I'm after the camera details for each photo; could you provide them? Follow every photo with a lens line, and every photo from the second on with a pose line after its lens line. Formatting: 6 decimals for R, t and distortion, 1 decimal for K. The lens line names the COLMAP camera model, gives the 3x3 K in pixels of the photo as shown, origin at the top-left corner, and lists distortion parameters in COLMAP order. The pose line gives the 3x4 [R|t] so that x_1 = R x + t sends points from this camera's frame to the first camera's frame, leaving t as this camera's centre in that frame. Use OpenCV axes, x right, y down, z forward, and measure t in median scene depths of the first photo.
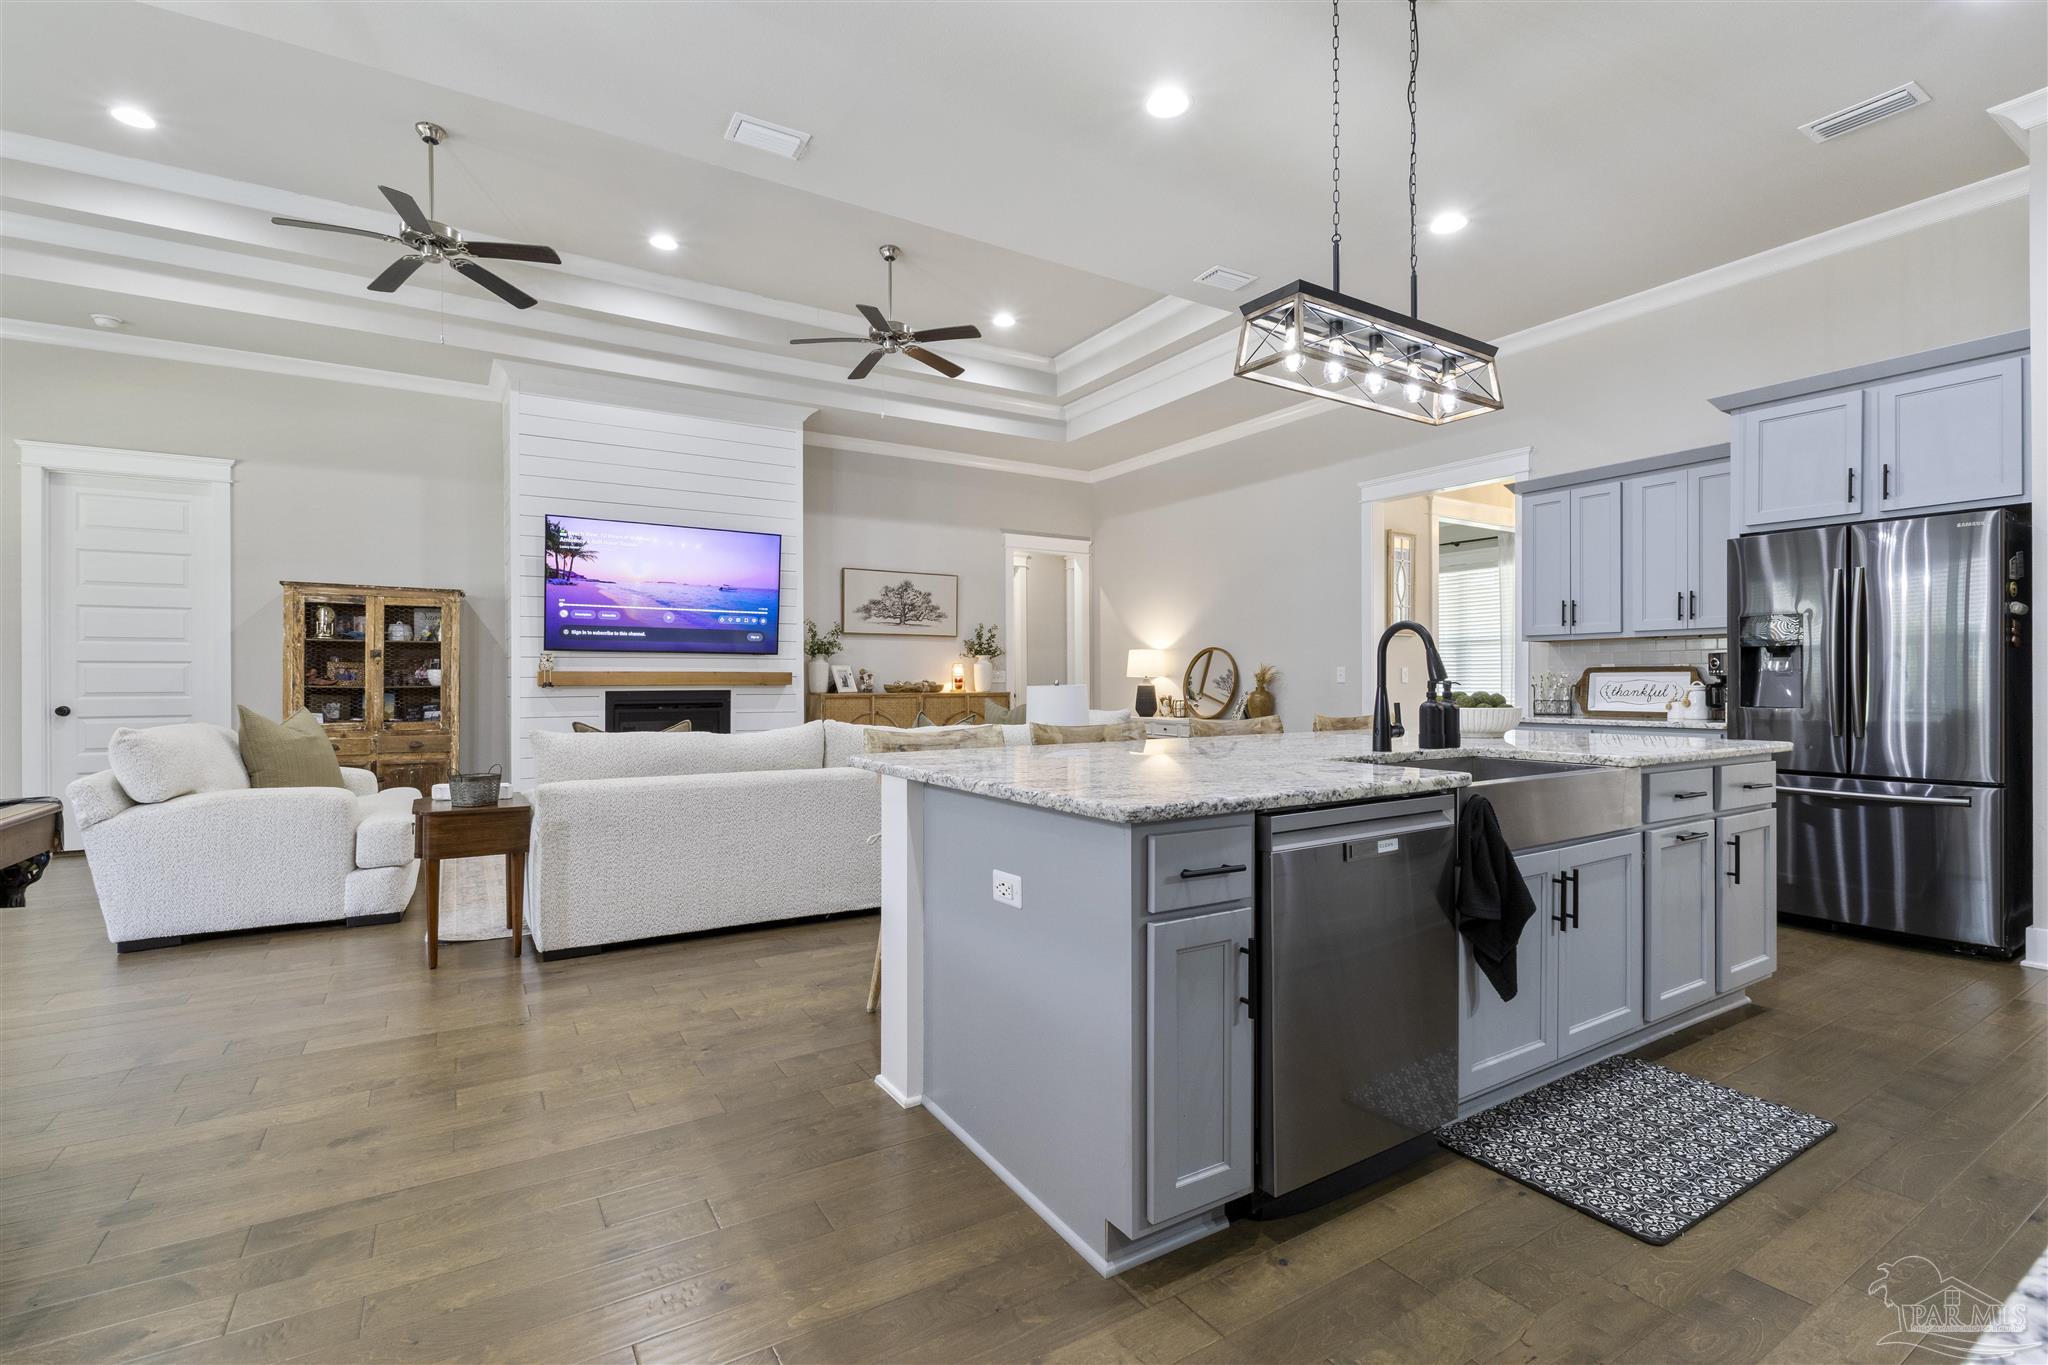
lens RADIAL K [[916.5, 0, 1014.8], [0, 916.5, 681.8], [0, 0, 1]] dist [-0.003226, 0.000611]
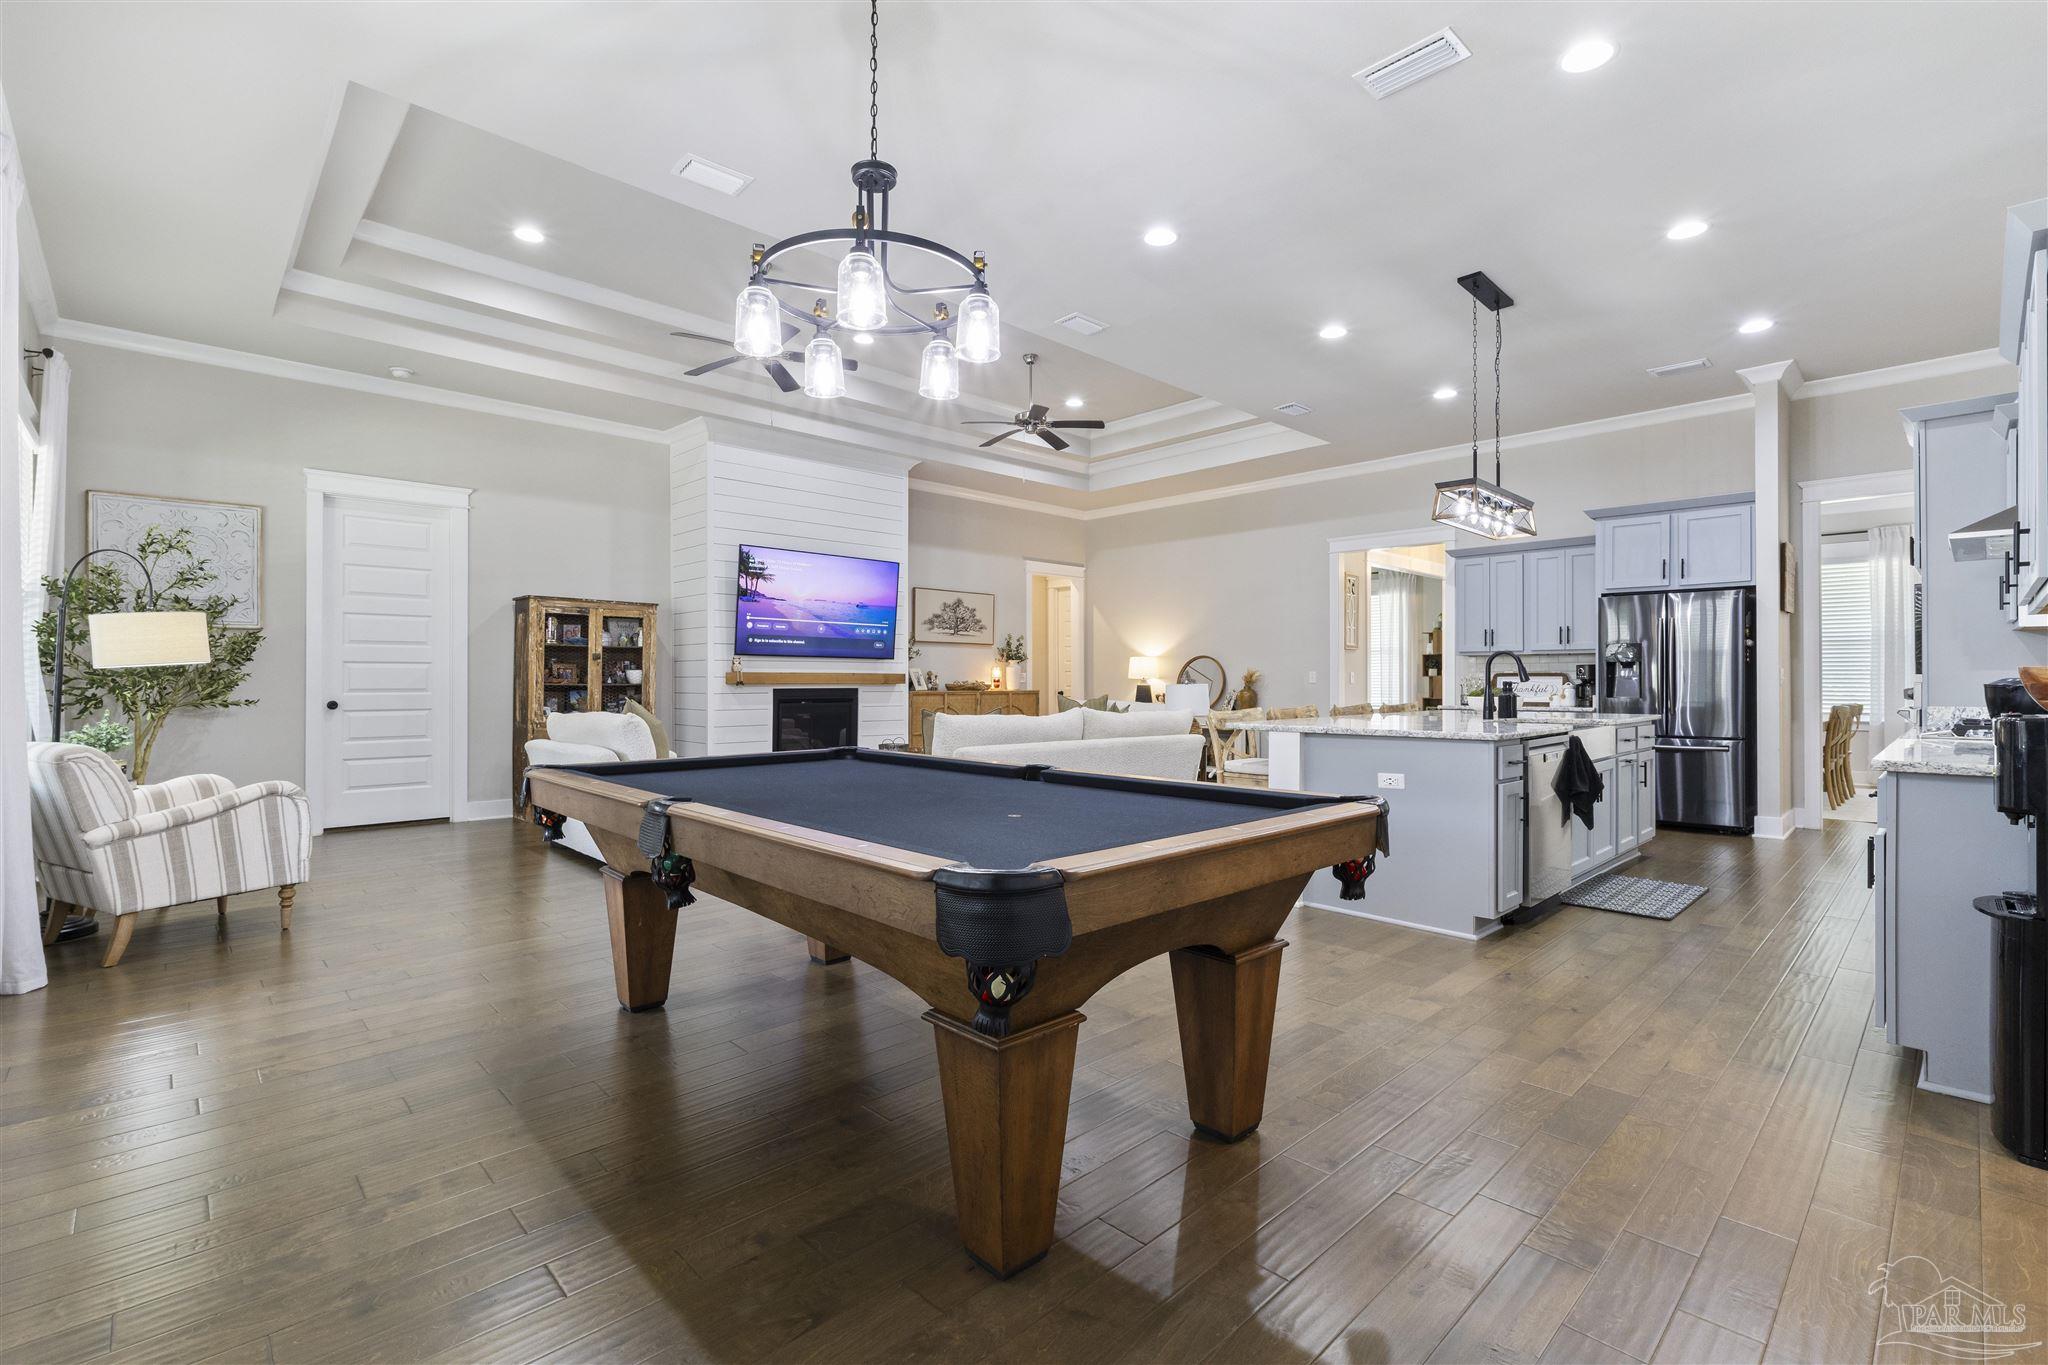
lens RADIAL K [[916.5, 0, 1009.7], [0, 916.5, 675.7], [0, 0, 1]] dist [-0.003226, 0.000611]
pose [[0.978086, 0.004137, 0.208159, -0.410517], [-0.002622, 0.999968, -0.007557, 0.001657], [-0.208183, 0.006846, 0.978066, -0.271236]]
